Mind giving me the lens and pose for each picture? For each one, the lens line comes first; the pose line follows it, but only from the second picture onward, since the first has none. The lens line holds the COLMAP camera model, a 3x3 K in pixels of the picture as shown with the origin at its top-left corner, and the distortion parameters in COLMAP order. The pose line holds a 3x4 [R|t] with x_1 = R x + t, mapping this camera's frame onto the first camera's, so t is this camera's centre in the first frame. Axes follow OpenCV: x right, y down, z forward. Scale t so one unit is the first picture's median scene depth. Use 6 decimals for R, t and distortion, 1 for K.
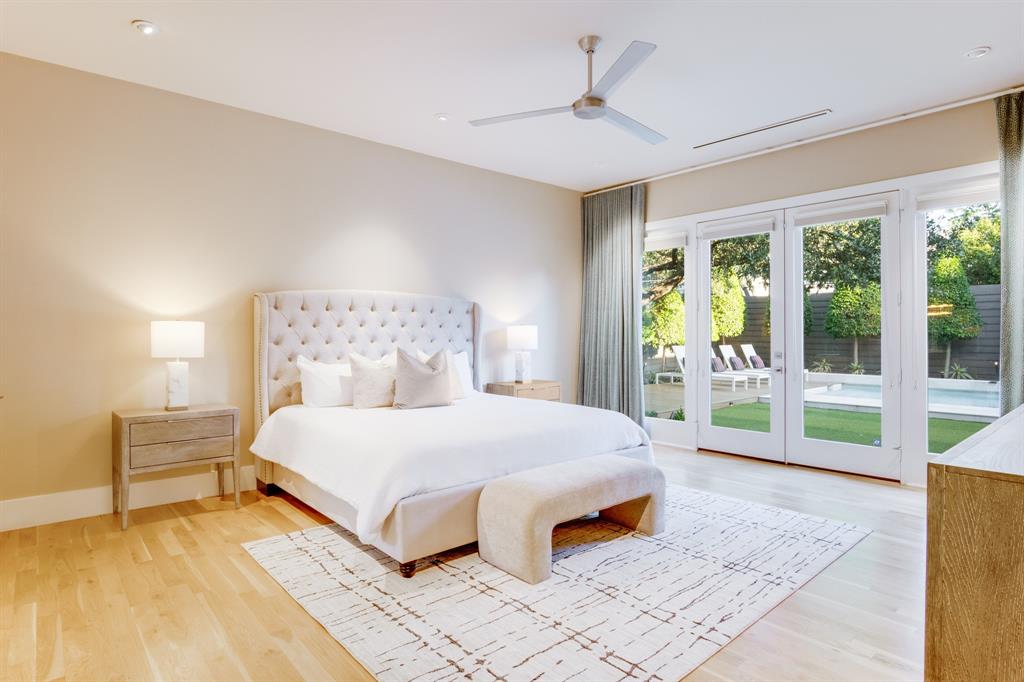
lens RADIAL K [[554.5, 0, 509.4], [0, 554.5, 337.0], [0, 0, 1]] dist [-0.021773, 0.003463]
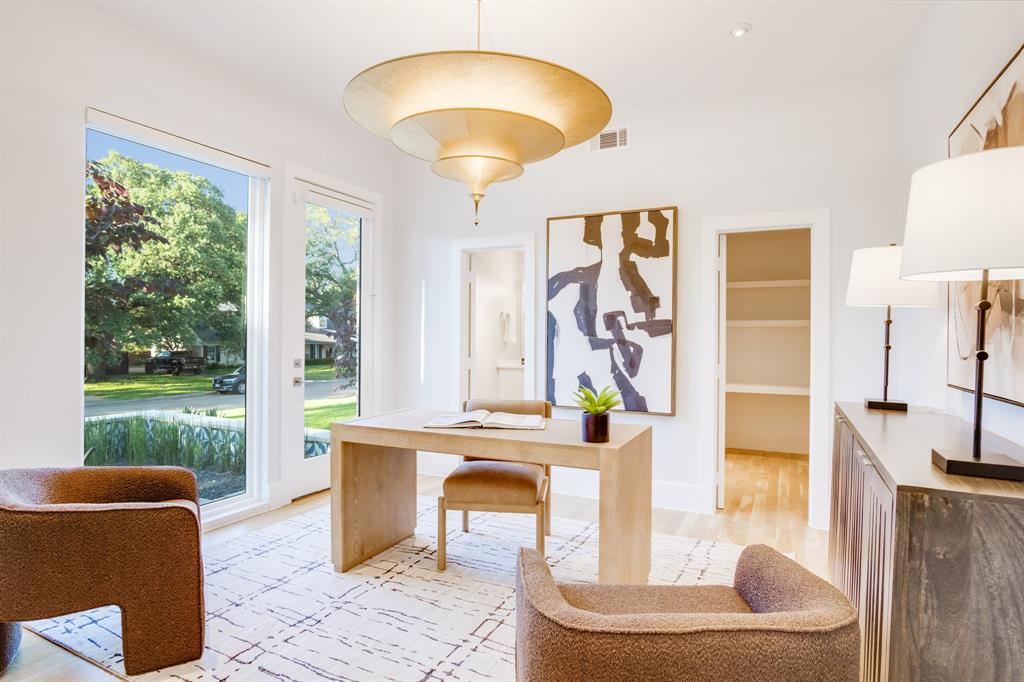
lens RADIAL K [[554.5, 0, 520.2], [0, 554.5, 343.4], [0, 0, 1]] dist [-0.021773, 0.003463]
pose [[0.385658, 0.017593, -0.922474, 0.934298], [-0.010938, 0.999835, 0.014496, -0.011712], [0.922577, 0.004500, 0.385787, 0.792790]]
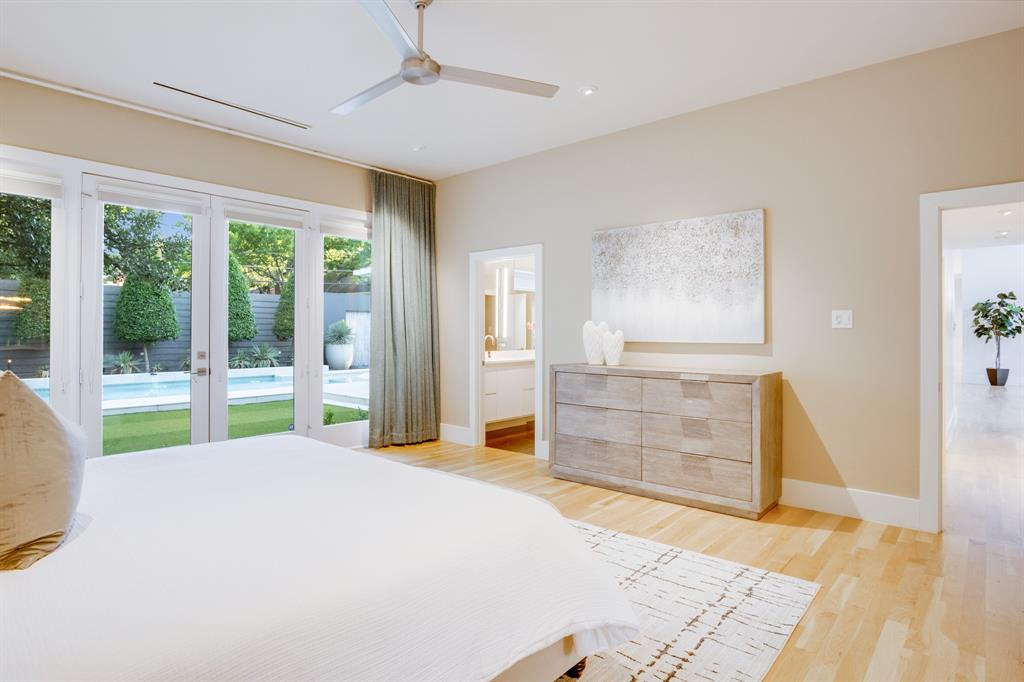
lens RADIAL K [[554.5, 0, 503.7], [0, 554.5, 337.0], [0, 0, 1]] dist [-0.021773, 0.003463]
pose [[-0.128032, -0.014181, 0.991669, -0.760499], [0.002728, 0.999889, 0.014651, -0.013951], [-0.991766, 0.004581, -0.127979, 1.025792]]
